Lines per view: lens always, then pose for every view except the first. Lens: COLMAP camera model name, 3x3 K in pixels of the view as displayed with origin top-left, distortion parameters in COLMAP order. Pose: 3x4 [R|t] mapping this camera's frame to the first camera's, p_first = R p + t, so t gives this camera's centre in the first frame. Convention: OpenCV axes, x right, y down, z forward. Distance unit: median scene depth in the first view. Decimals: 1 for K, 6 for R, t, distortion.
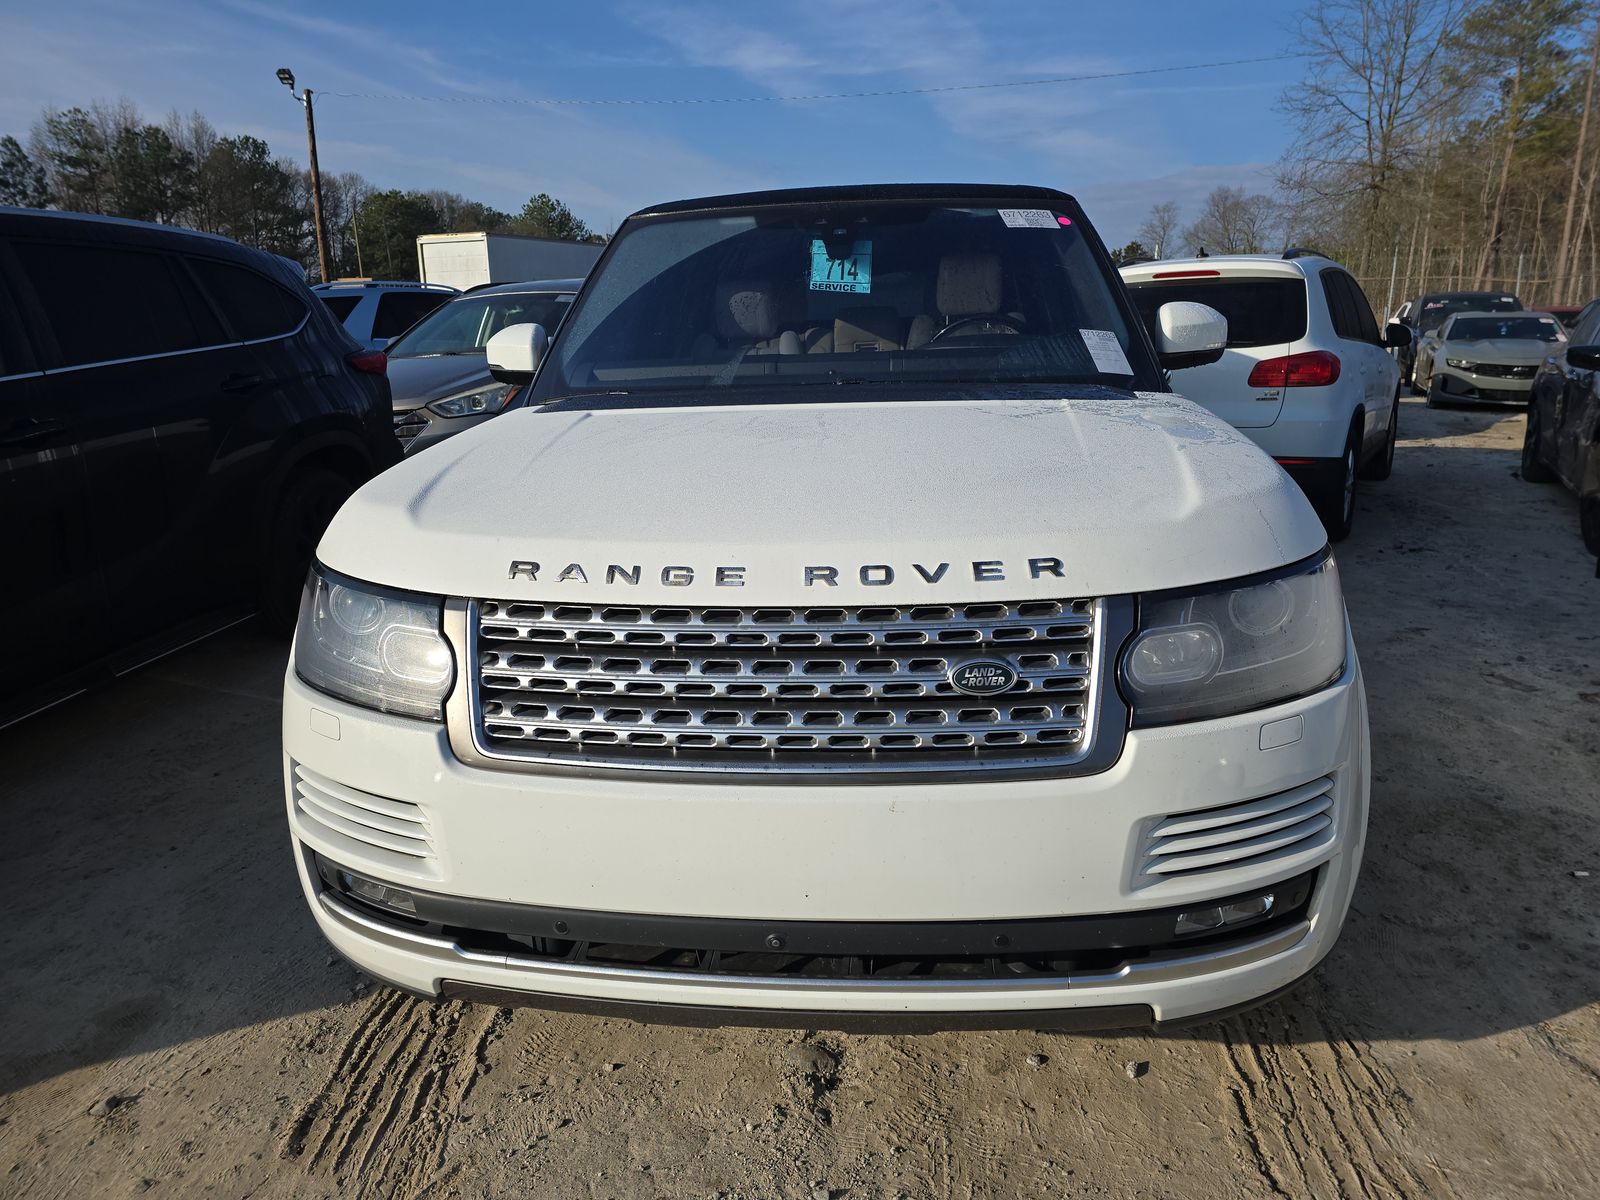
lens RADIAL K [[1086.0, 0, 795.3], [0, 1086.0, 592.7], [0, 0, 1]] dist [0.059689, -0.064686]
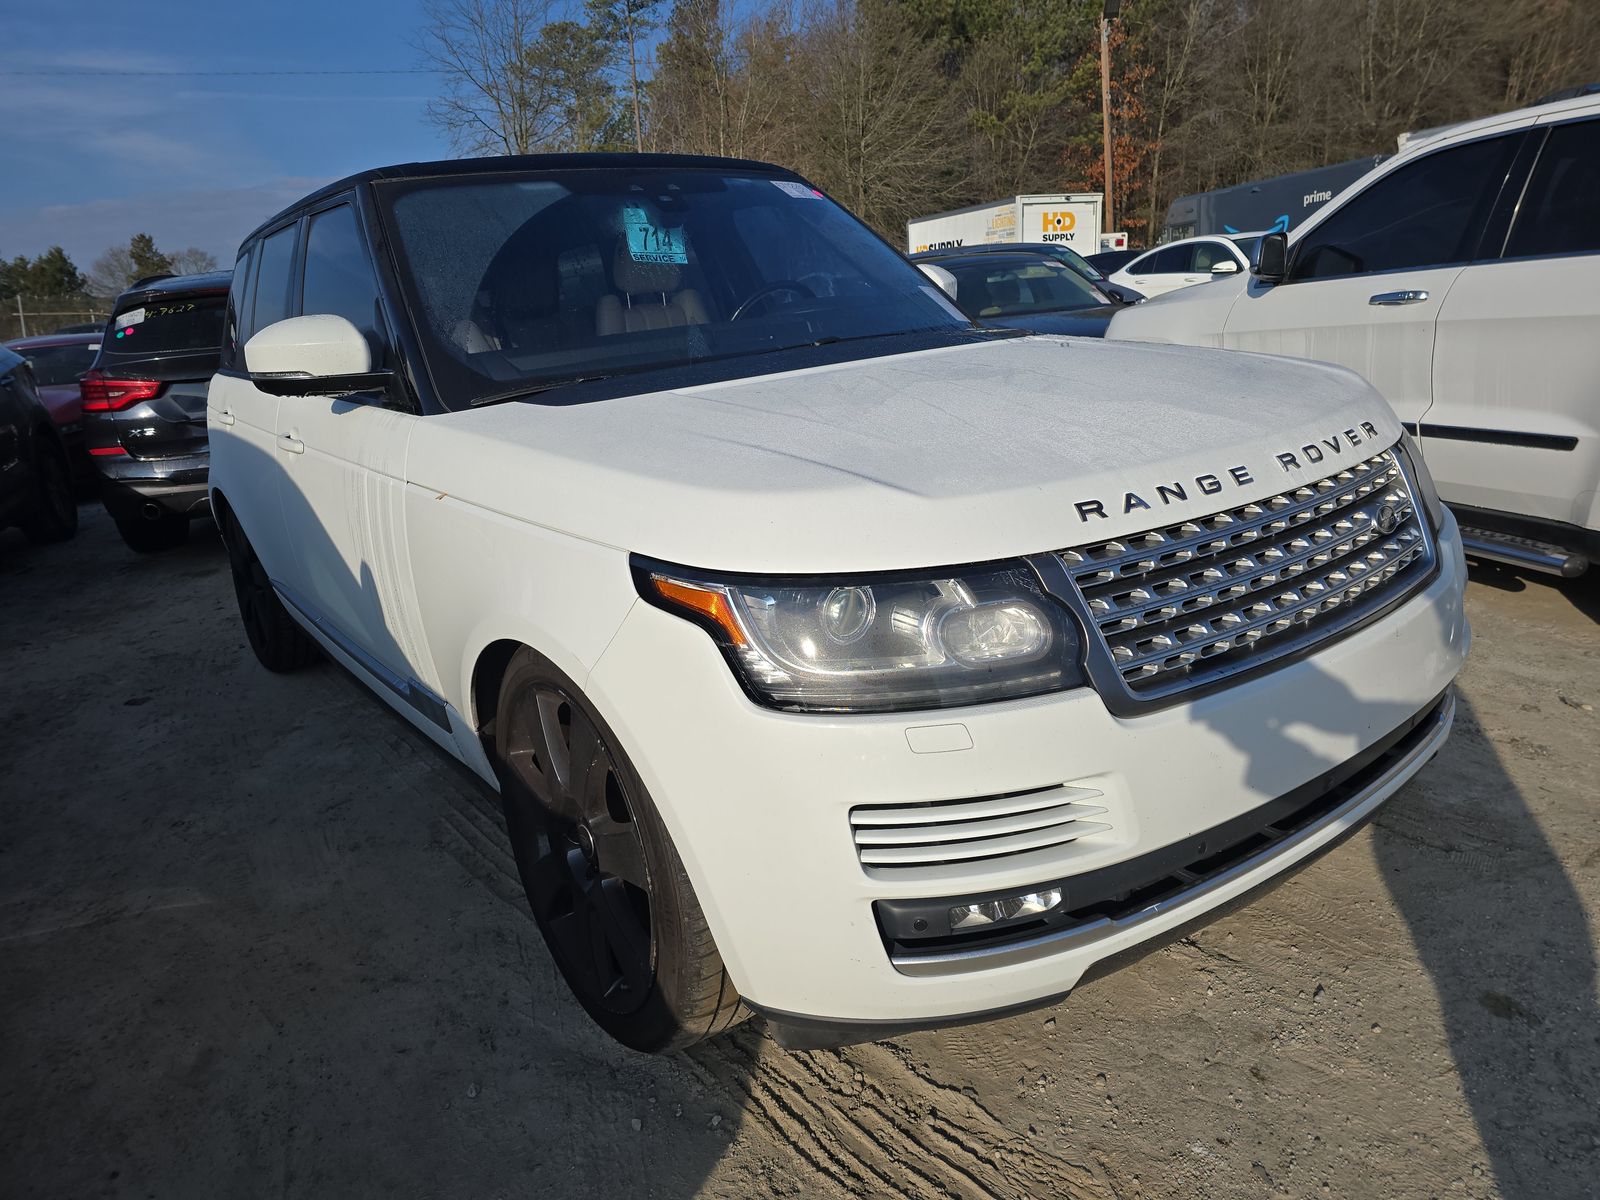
lens RADIAL K [[1086.0, 0, 795.3], [0, 1086.0, 592.7], [0, 0, 1]] dist [0.059689, -0.064686]
pose [[0.732940, -0.217264, 0.644667, -0.551147], [0.224351, 0.971812, 0.072446, -0.040056], [-0.642235, 0.091533, 0.761023, 0.229090]]
